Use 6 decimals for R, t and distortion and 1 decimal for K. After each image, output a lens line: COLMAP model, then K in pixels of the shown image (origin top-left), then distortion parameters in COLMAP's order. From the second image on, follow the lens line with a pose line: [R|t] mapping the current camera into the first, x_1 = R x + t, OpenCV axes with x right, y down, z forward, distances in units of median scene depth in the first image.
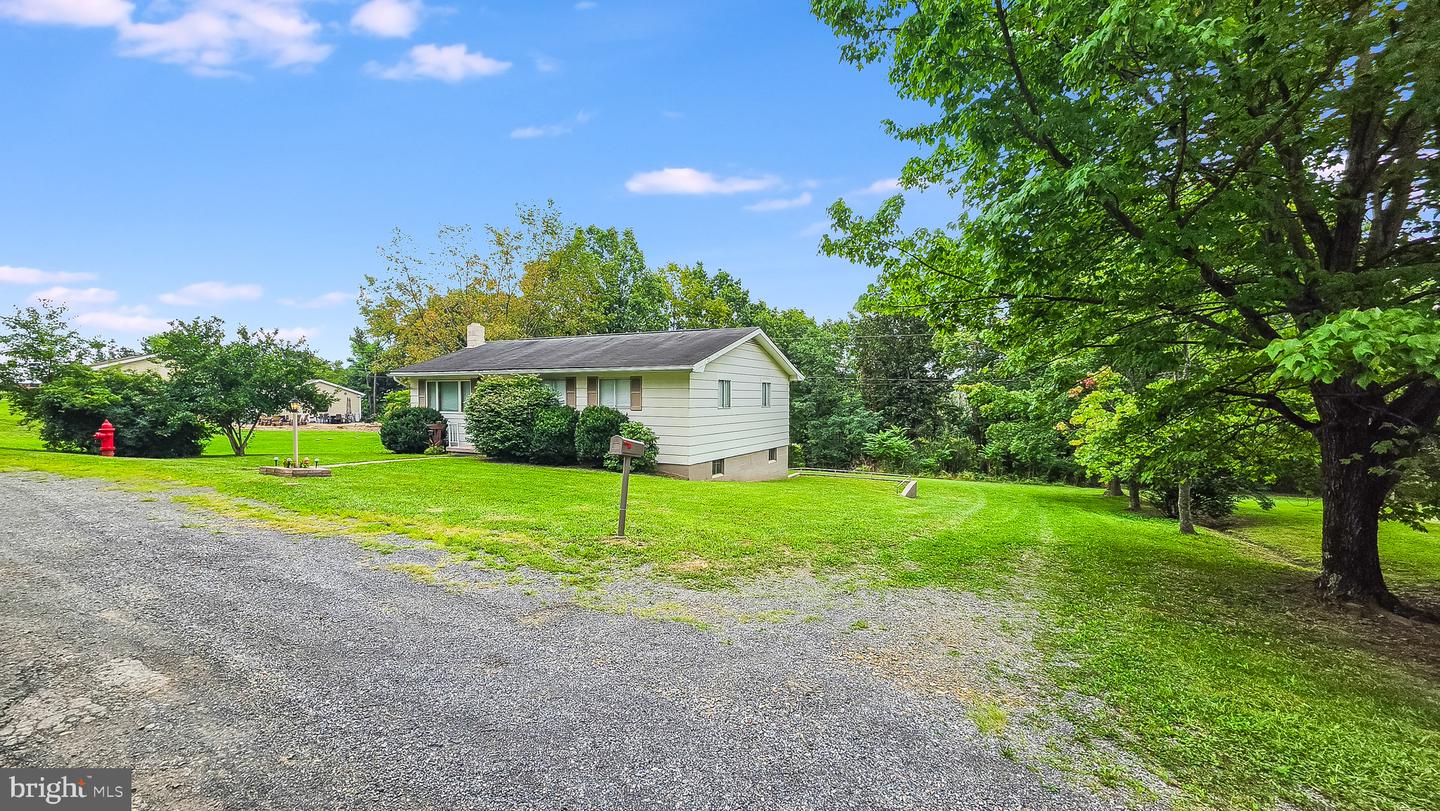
lens RADIAL K [[575.4, 0, 706.4], [0, 575.4, 416.5], [0, 0, 1]] dist [-0.000730, -0.000132]
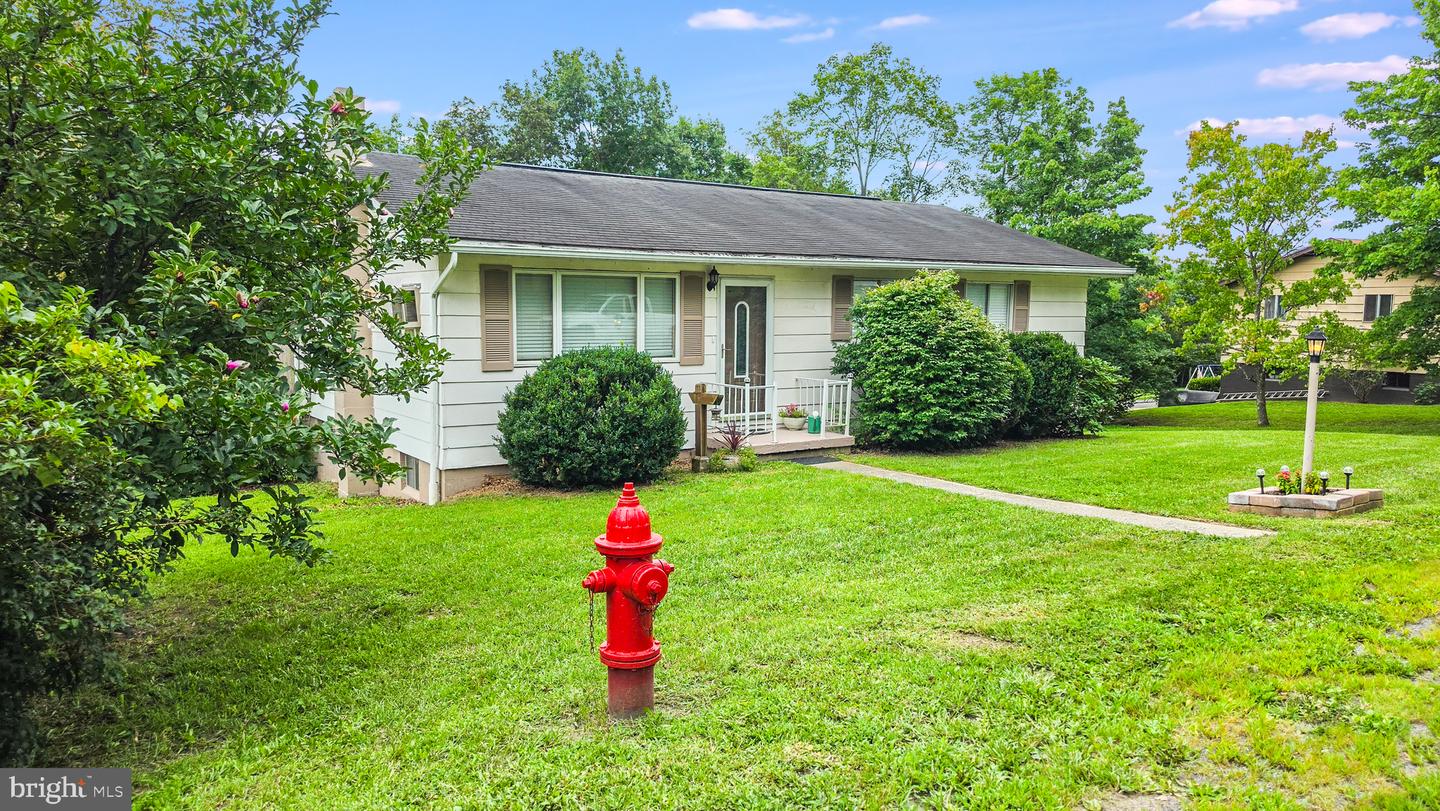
lens RADIAL K [[1010.1, 0, 720.0], [0, 1010.1, 405.5], [0, 0, 1]] dist [0.005693, 0.001937]
pose [[0.420464, -0.090179, 0.902817, -1.021502], [0.030975, 0.995895, 0.085051, -0.033072], [-0.906781, -0.007796, 0.421531, 0.707444]]
